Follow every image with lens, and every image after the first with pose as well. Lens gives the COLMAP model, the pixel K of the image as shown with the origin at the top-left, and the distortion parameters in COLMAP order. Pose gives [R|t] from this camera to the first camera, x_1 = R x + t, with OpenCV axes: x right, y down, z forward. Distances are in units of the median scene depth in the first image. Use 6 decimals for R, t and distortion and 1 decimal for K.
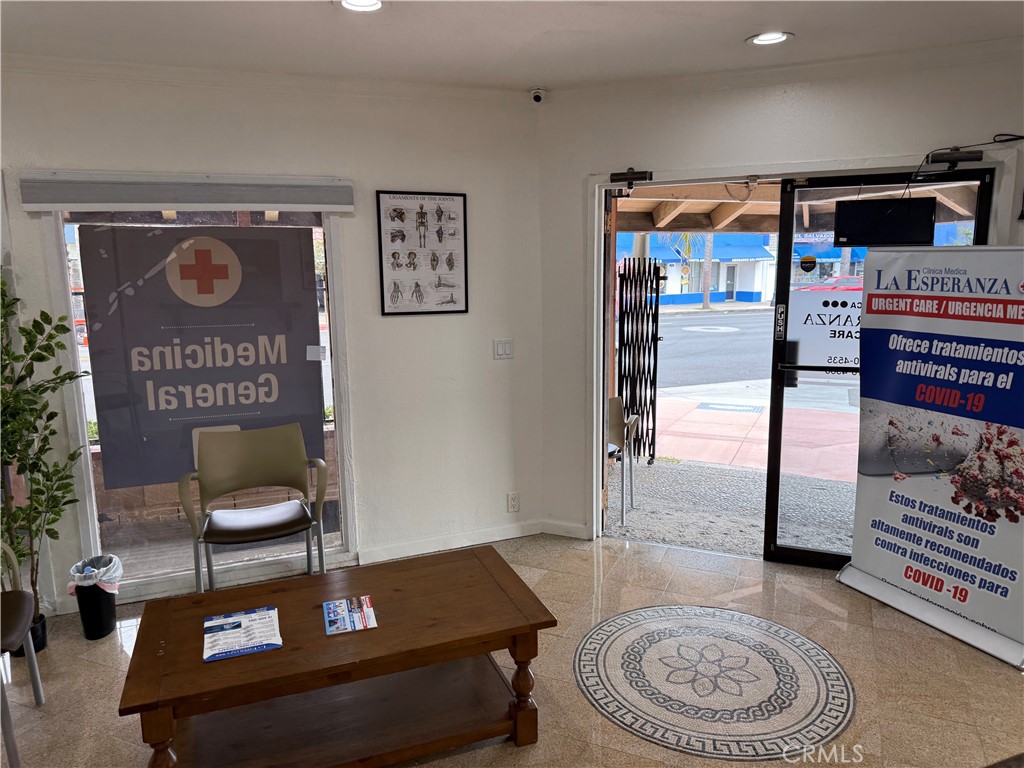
lens RADIAL K [[717.5, 0, 512.0], [0, 717.5, 384.0], [0, 0, 1]] dist [0.091082, -0.115543]
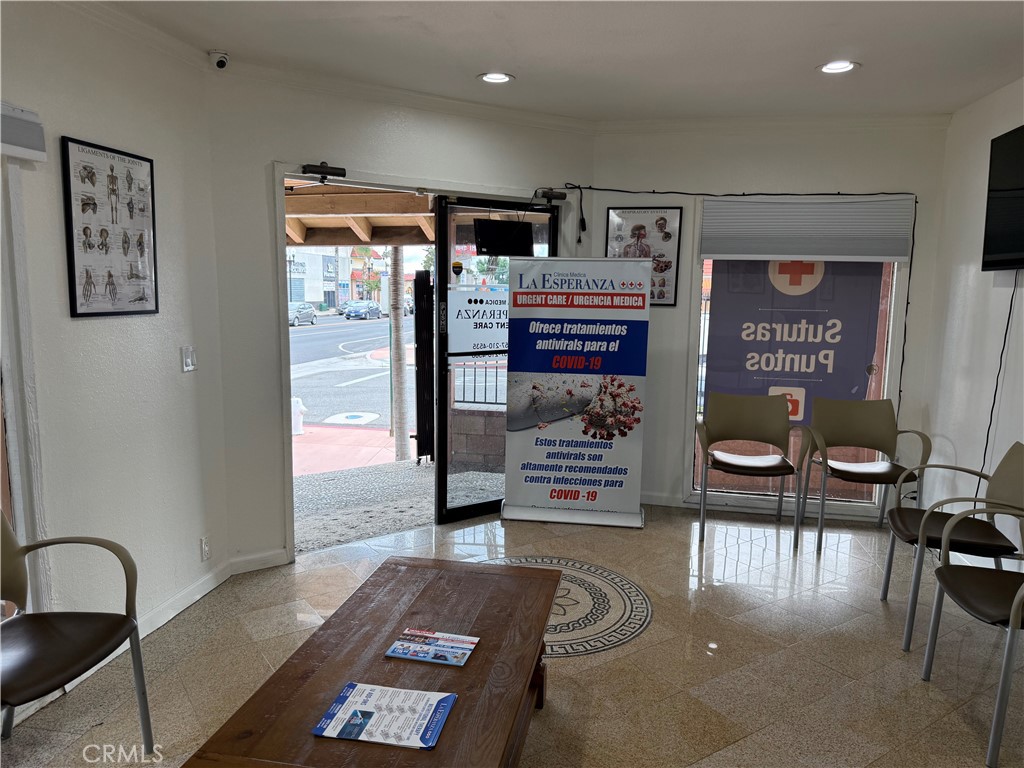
lens RADIAL K [[719.1, 0, 512.0], [0, 719.1, 384.0], [0, 0, 1]] dist [0.088585, -0.125368]
pose [[0.529210, -0.095968, 0.843046, -0.658407], [0.126889, 0.991361, 0.033199, -0.002465], [-0.838949, 0.089404, 0.536816, 0.335490]]
